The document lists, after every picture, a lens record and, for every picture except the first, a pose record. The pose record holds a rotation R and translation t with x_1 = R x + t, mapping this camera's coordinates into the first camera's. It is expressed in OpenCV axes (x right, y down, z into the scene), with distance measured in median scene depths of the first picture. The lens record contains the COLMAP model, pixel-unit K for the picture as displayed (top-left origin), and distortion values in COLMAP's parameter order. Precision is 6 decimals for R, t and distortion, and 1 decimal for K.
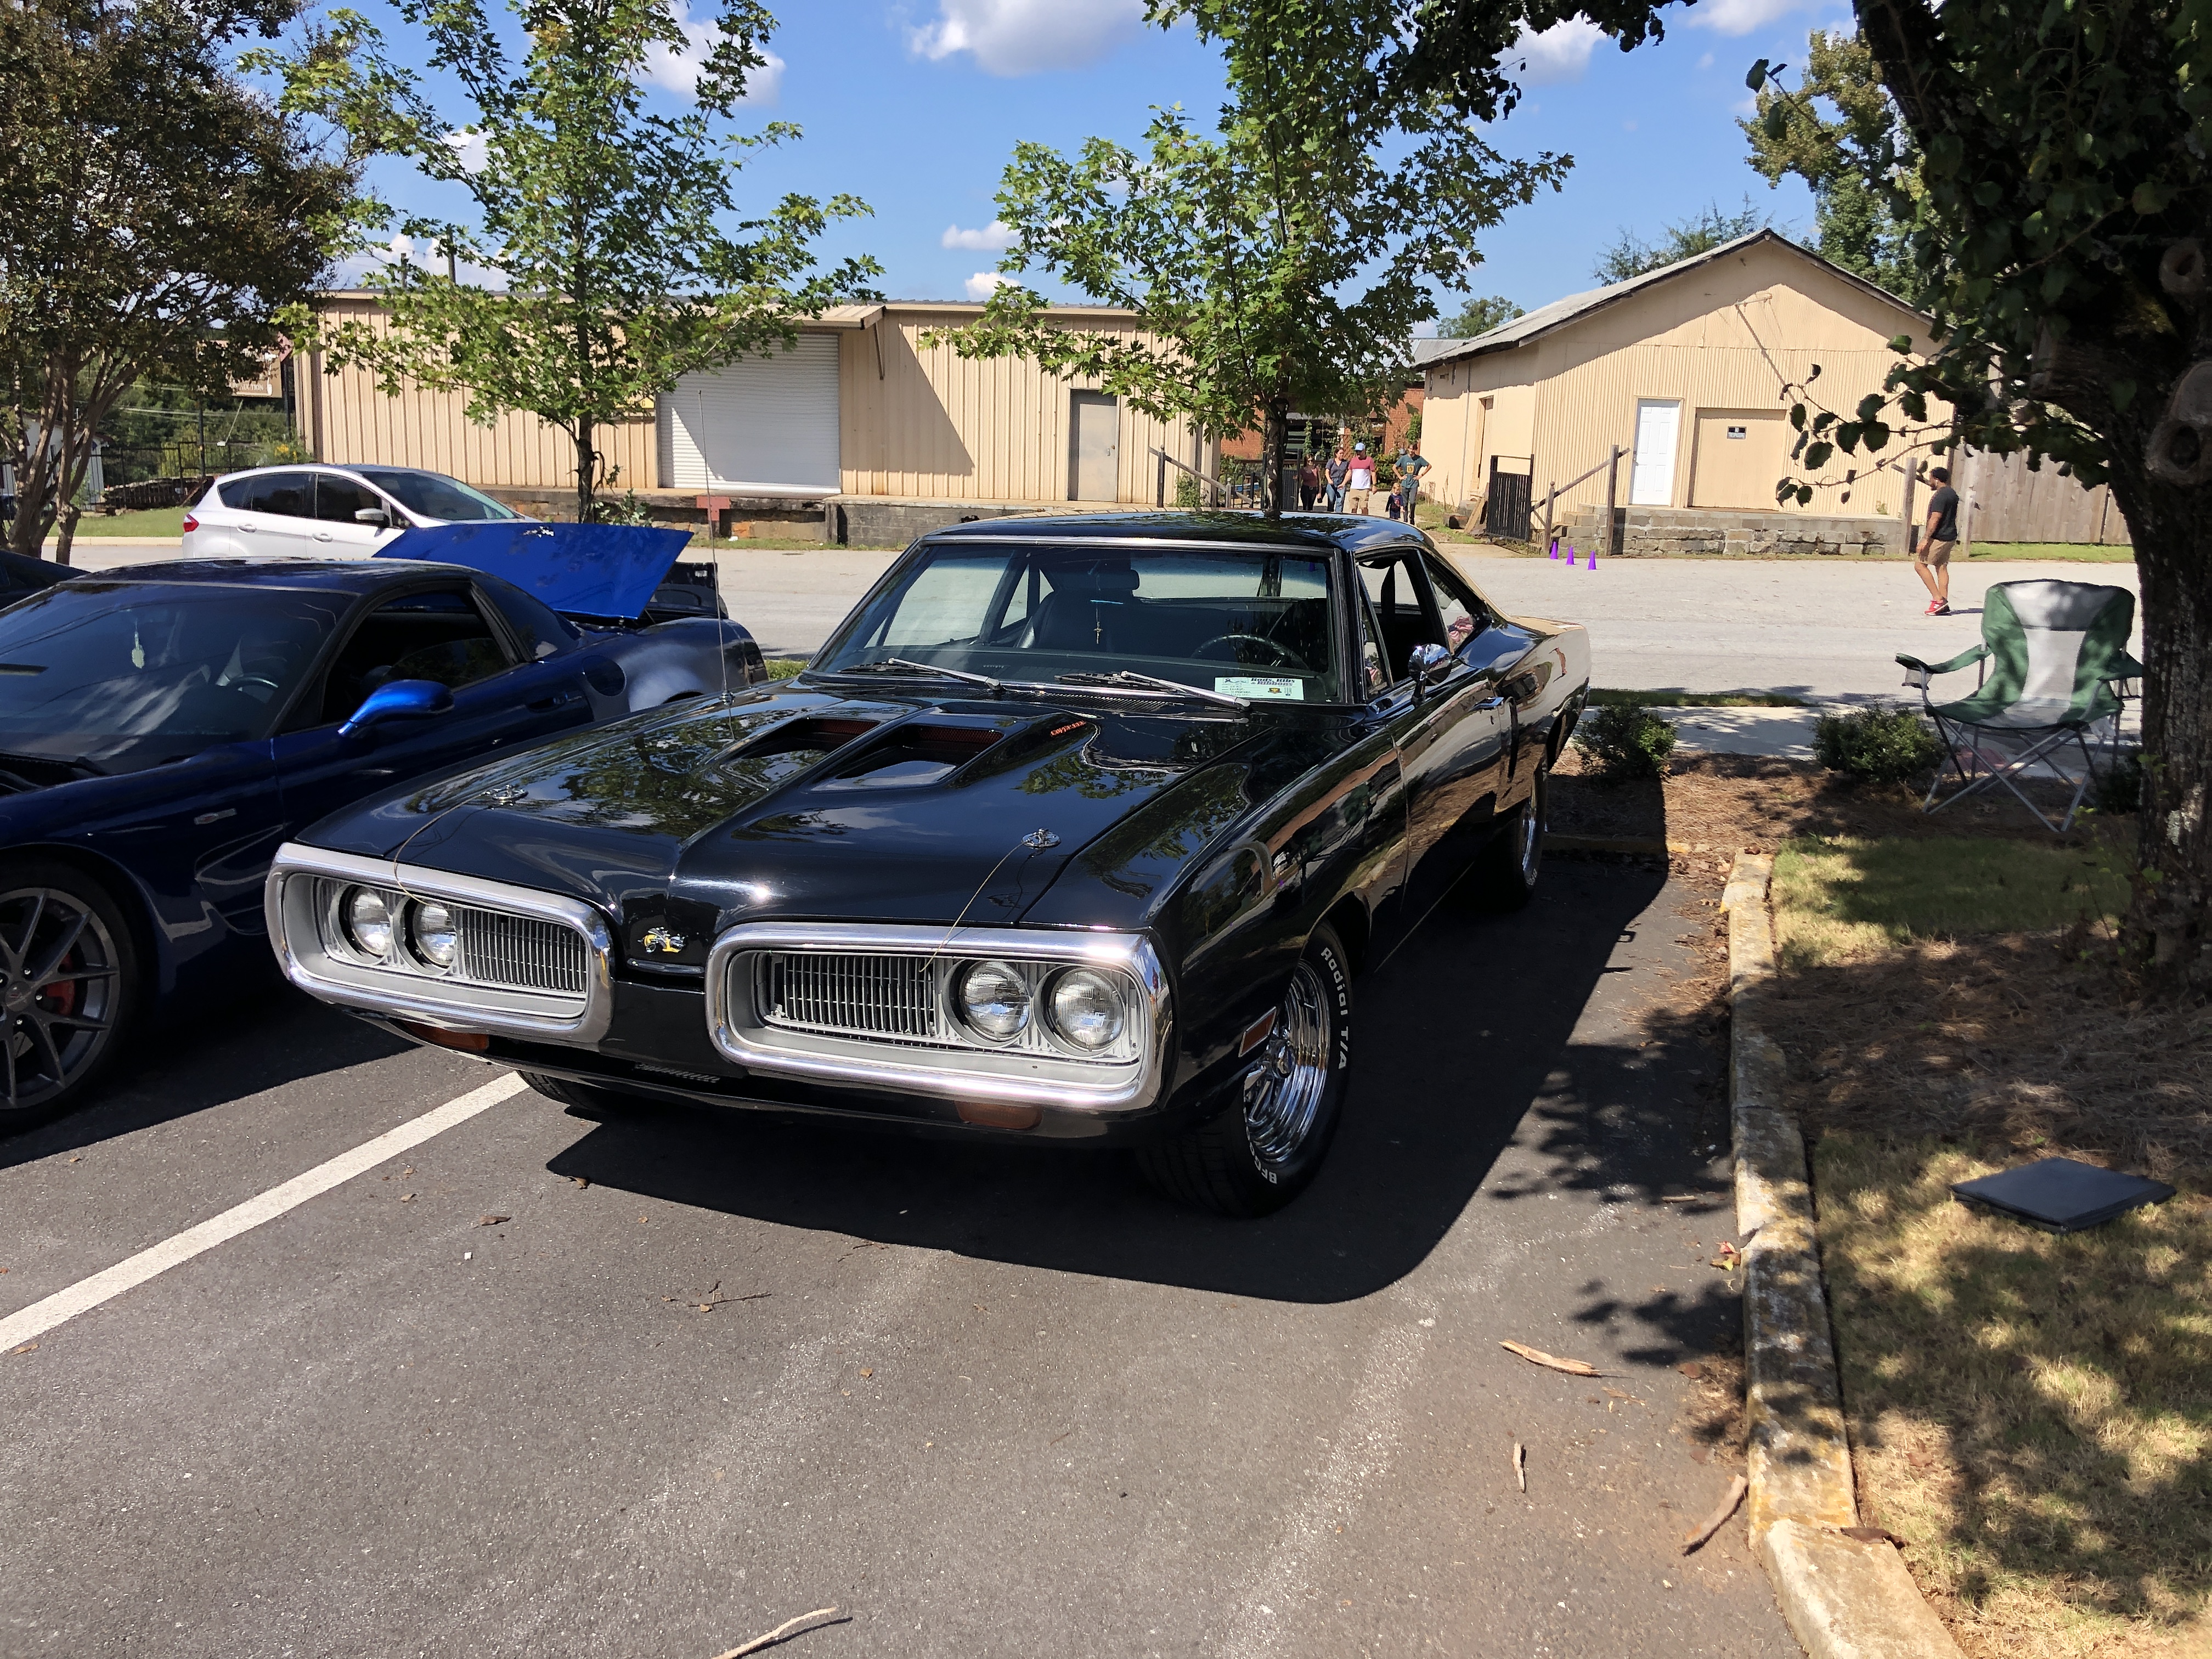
lens RADIAL K [[1858.7, 0, 1129.8], [0, 1858.7, 836.8], [0, 0, 1]] dist [0.045154, -0.053939]
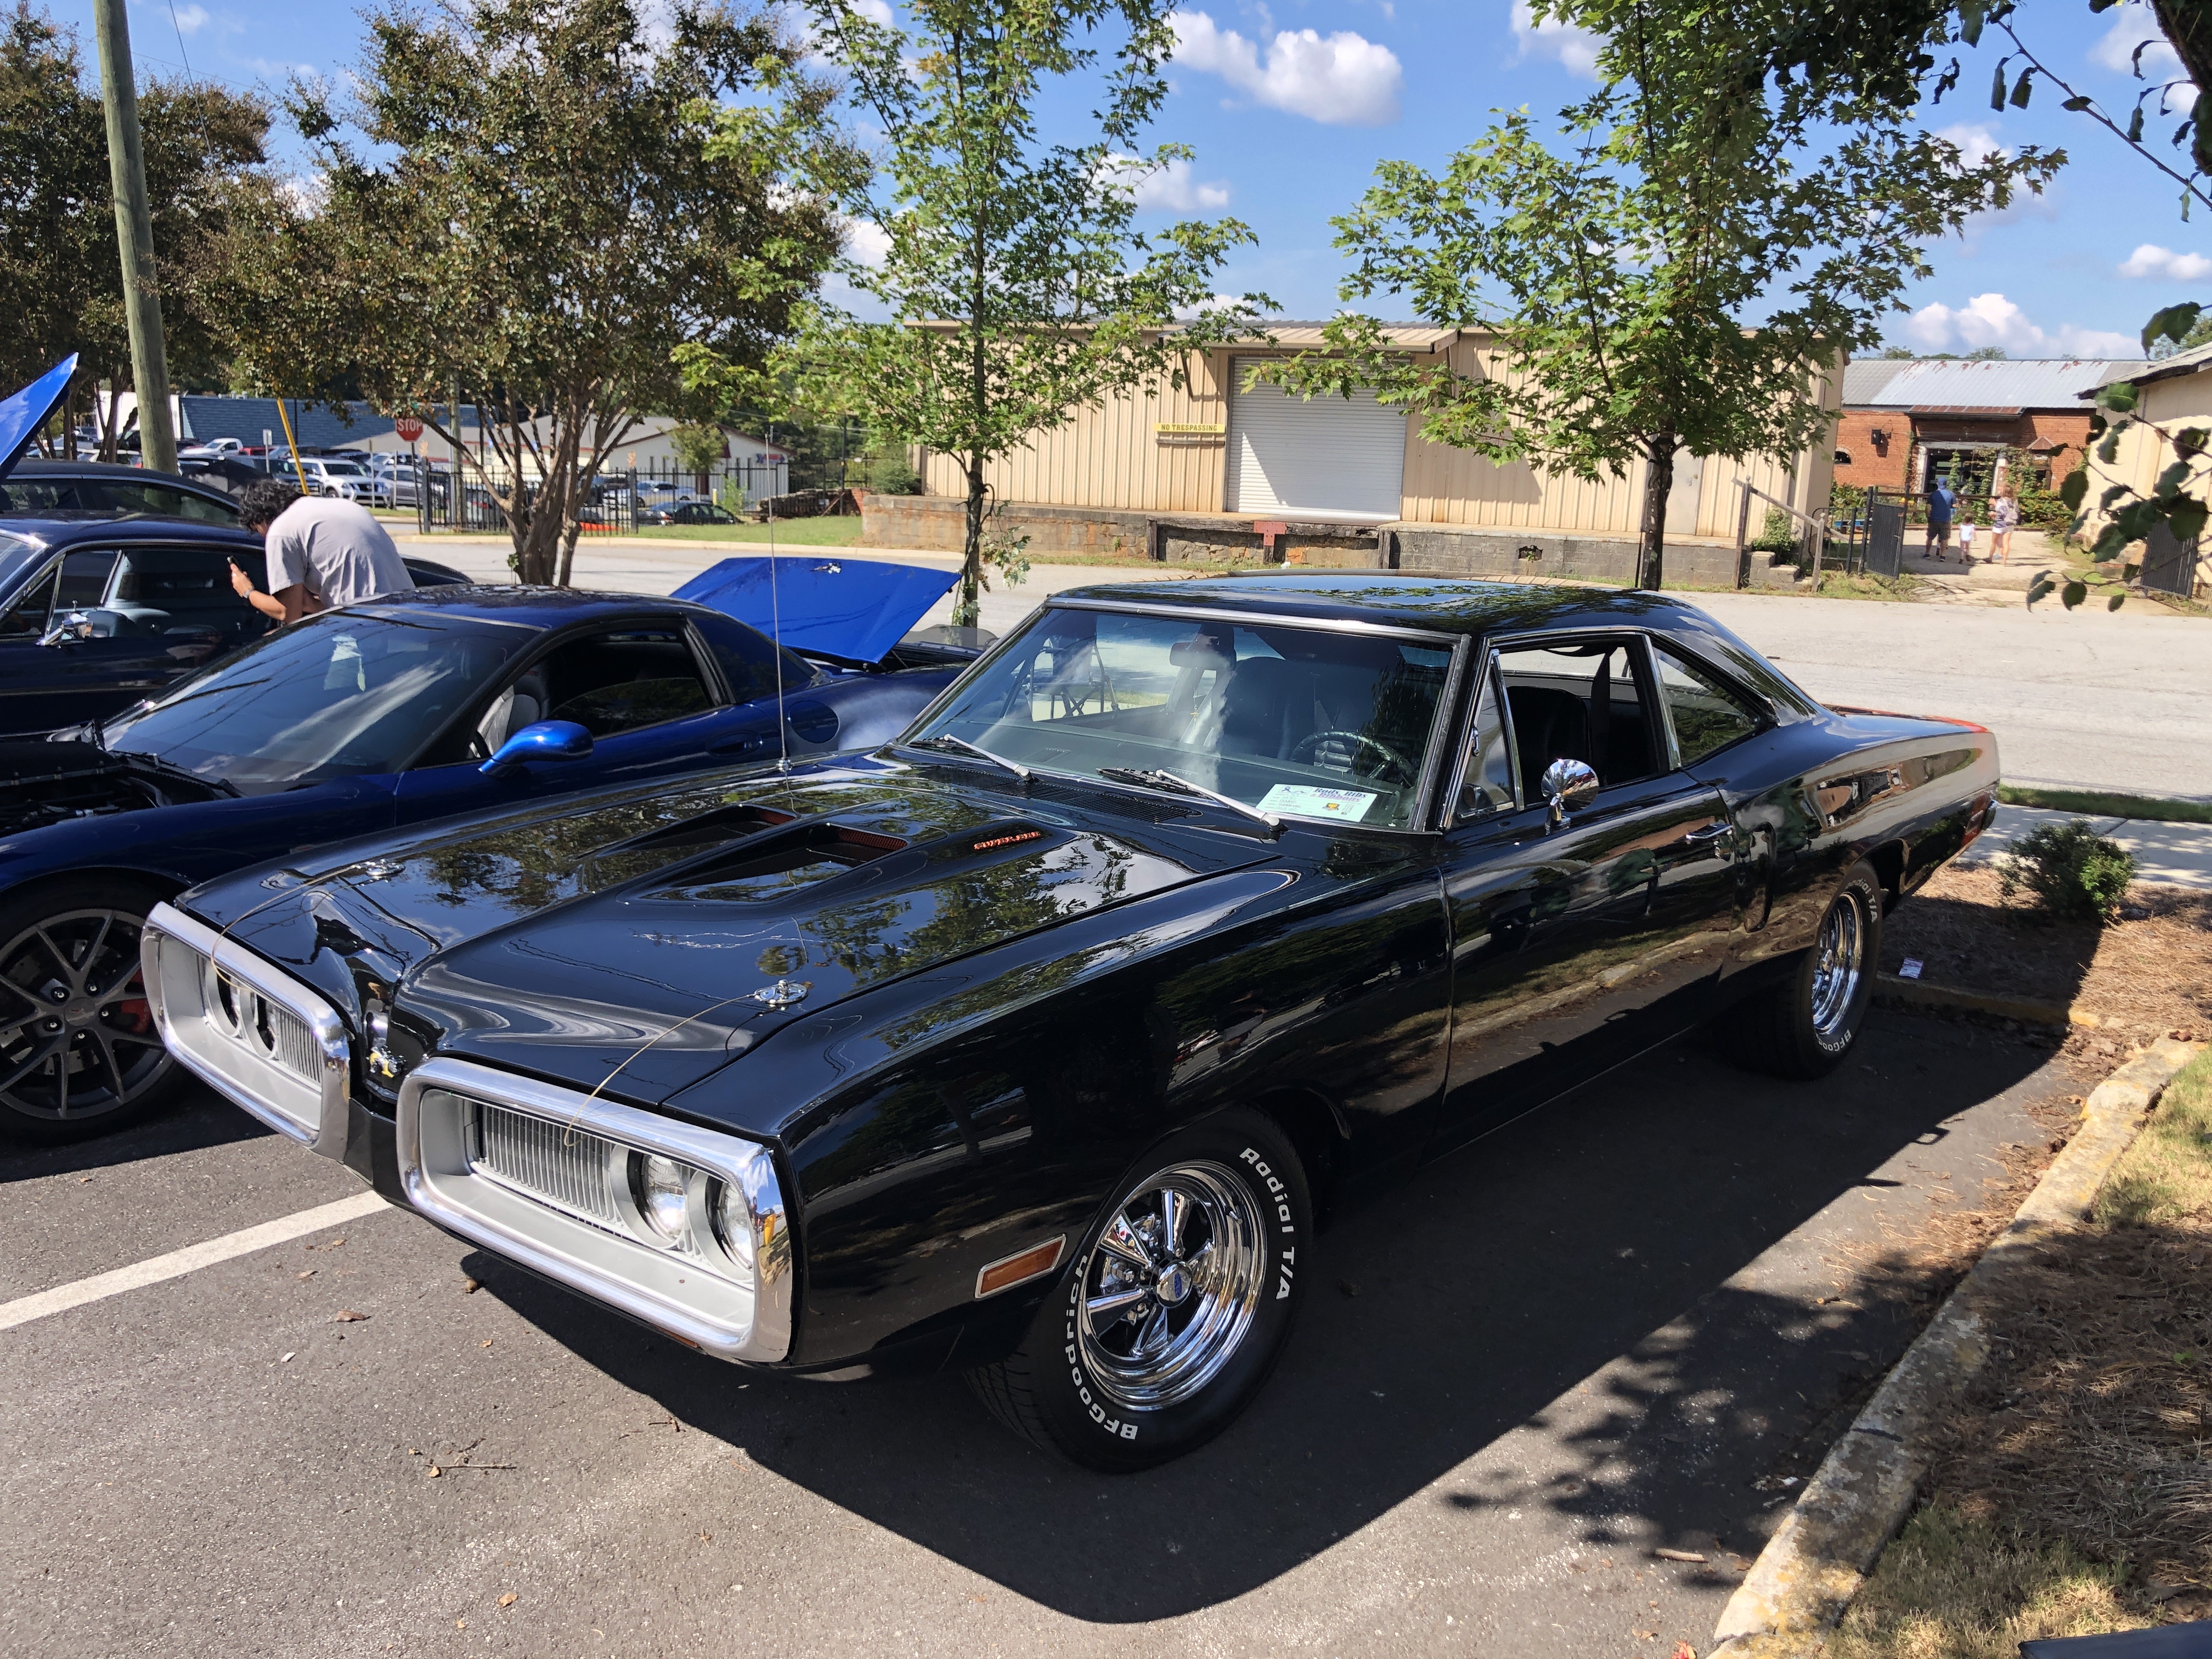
lens RADIAL K [[1858.7, 0, 1103.5], [0, 1858.7, 829.0], [0, 0, 1]] dist [0.045154, -0.053939]
pose [[0.940560, 0.081659, -0.329663, 0.143332], [-0.086722, 0.996232, -0.000655, -0.033674], [0.328368, 0.029205, 0.944098, 0.108729]]
